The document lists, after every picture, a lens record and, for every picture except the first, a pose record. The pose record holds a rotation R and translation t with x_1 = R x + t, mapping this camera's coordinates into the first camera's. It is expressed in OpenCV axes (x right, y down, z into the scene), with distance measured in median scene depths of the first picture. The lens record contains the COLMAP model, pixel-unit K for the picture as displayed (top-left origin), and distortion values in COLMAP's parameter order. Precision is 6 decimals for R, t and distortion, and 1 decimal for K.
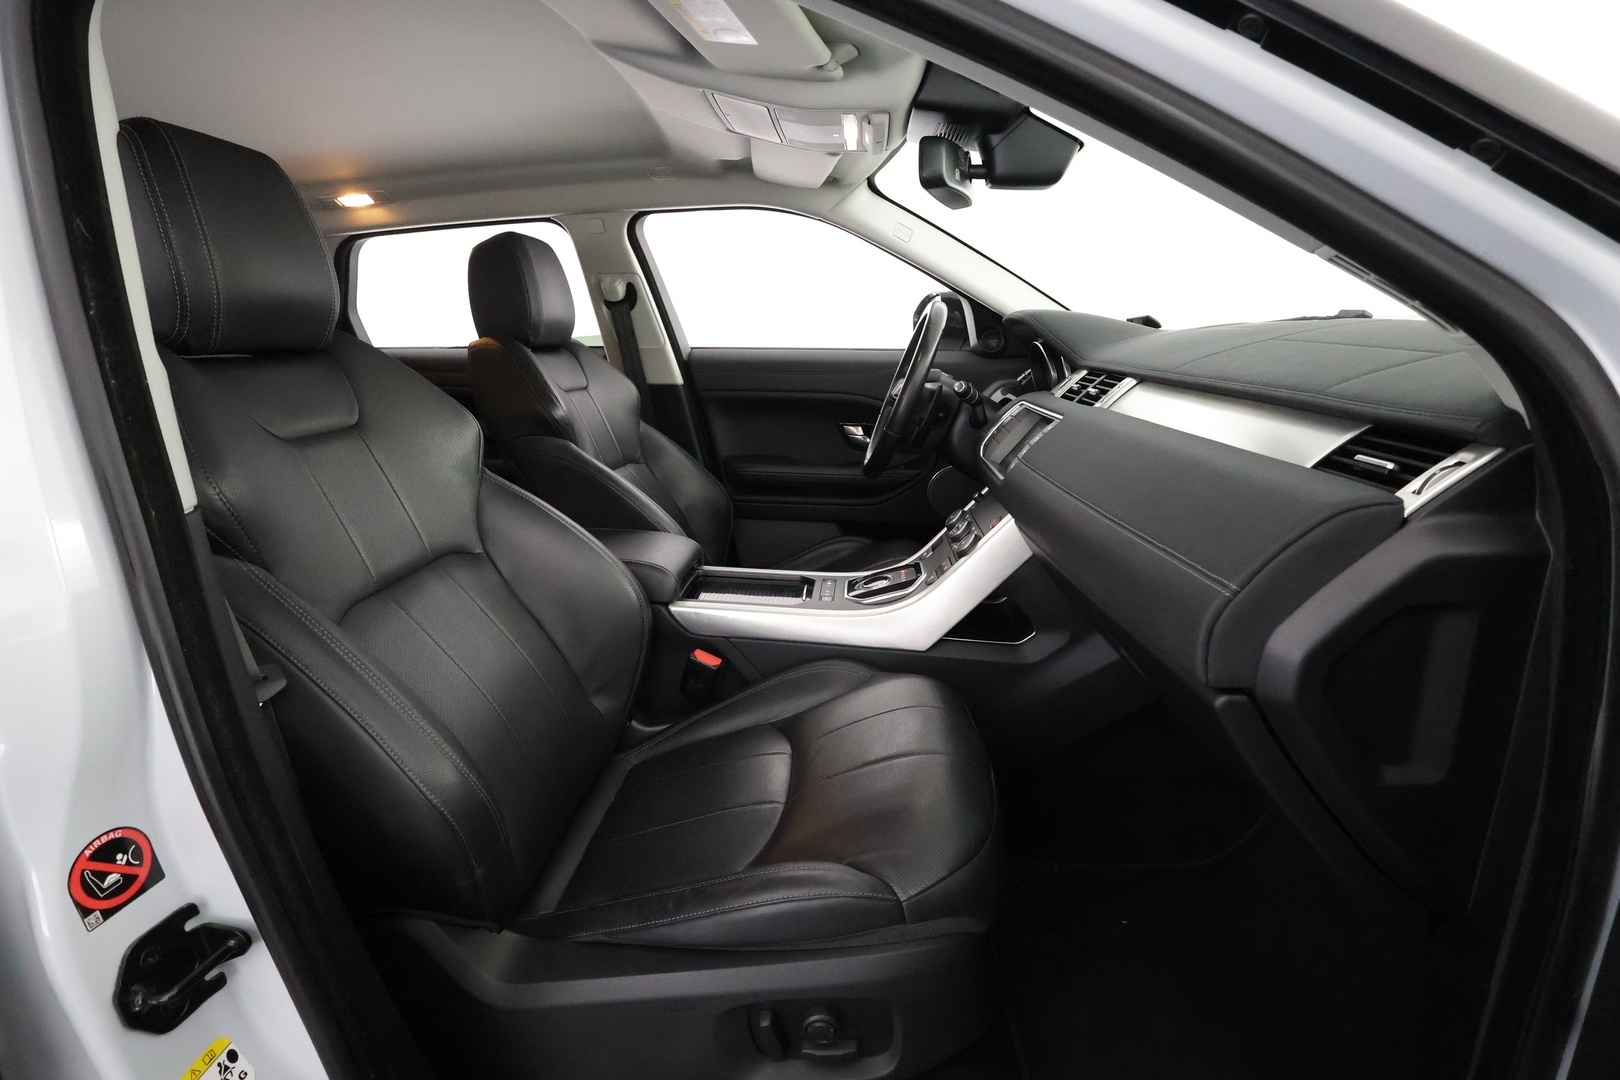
lens RADIAL K [[736.4, 0, 807.8], [0, 736.4, 540.6], [0, 0, 1]] dist [-0.001377, 0.000119]
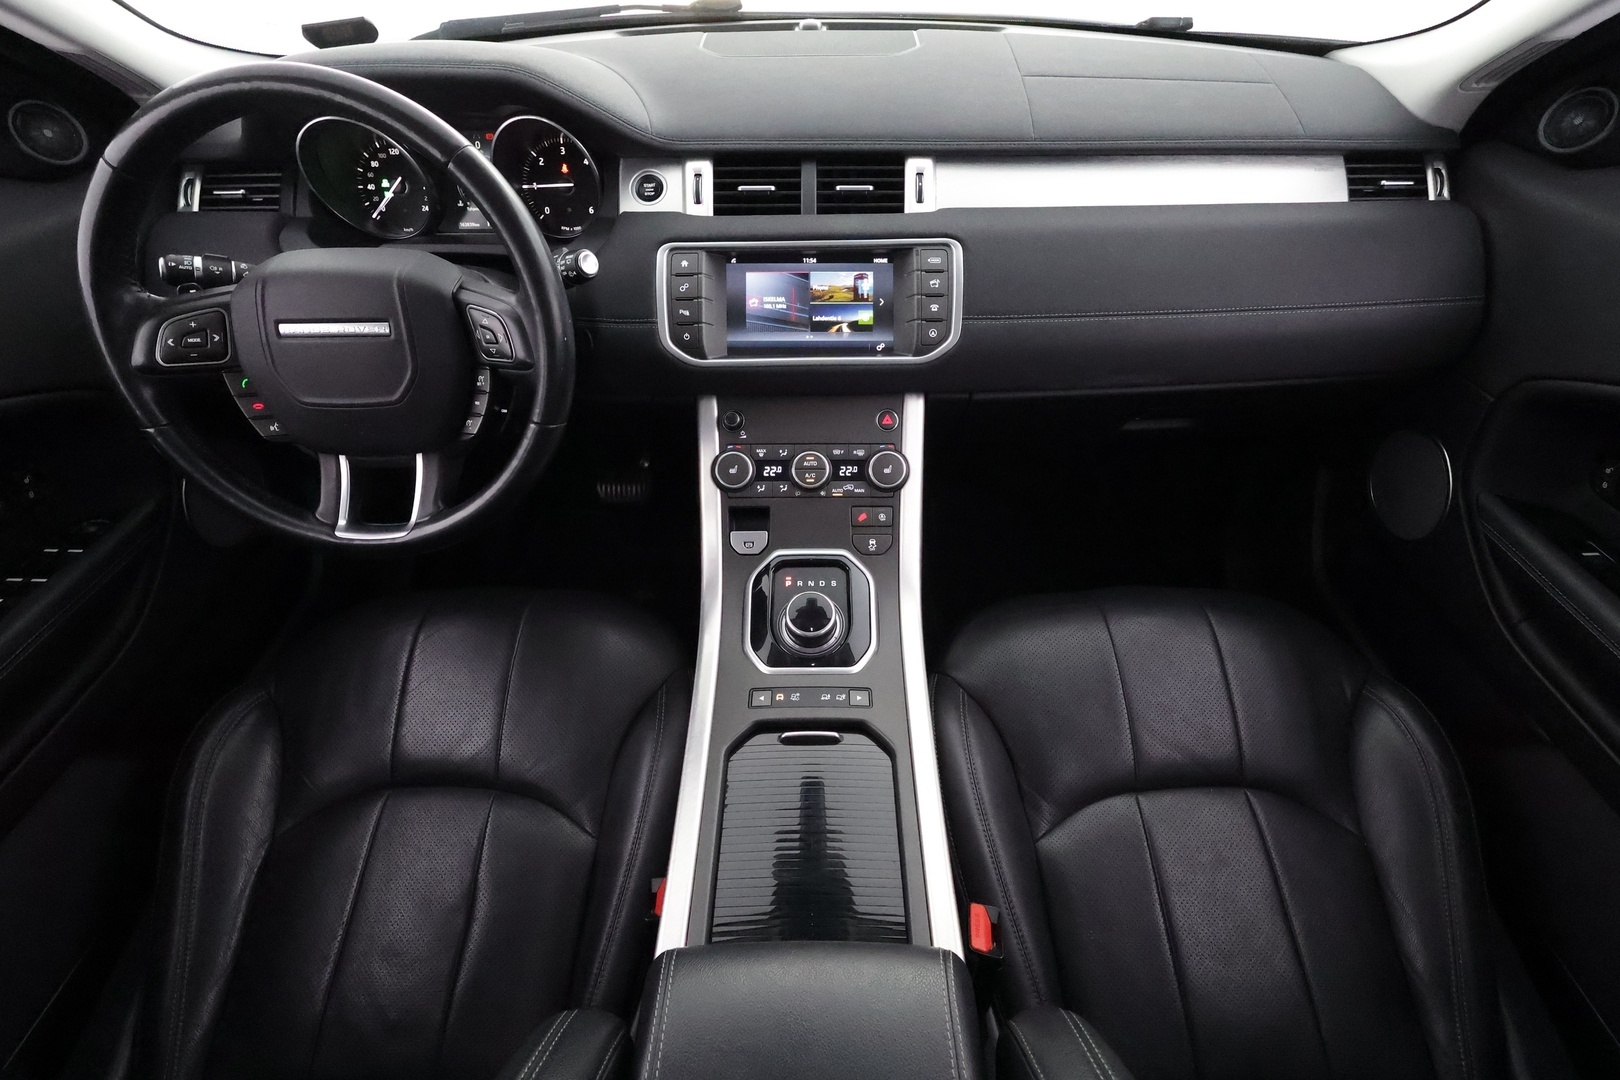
lens RADIAL K [[736.4, 0, 813.8], [0, 736.4, 539.9], [0, 0, 1]] dist [-0.001377, 0.000119]
pose [[-0.033844, -0.637832, 0.769432, -0.378218], [0.291982, 0.729975, 0.617967, -0.437924], [-0.955825, 0.245575, 0.161530, 1.099635]]
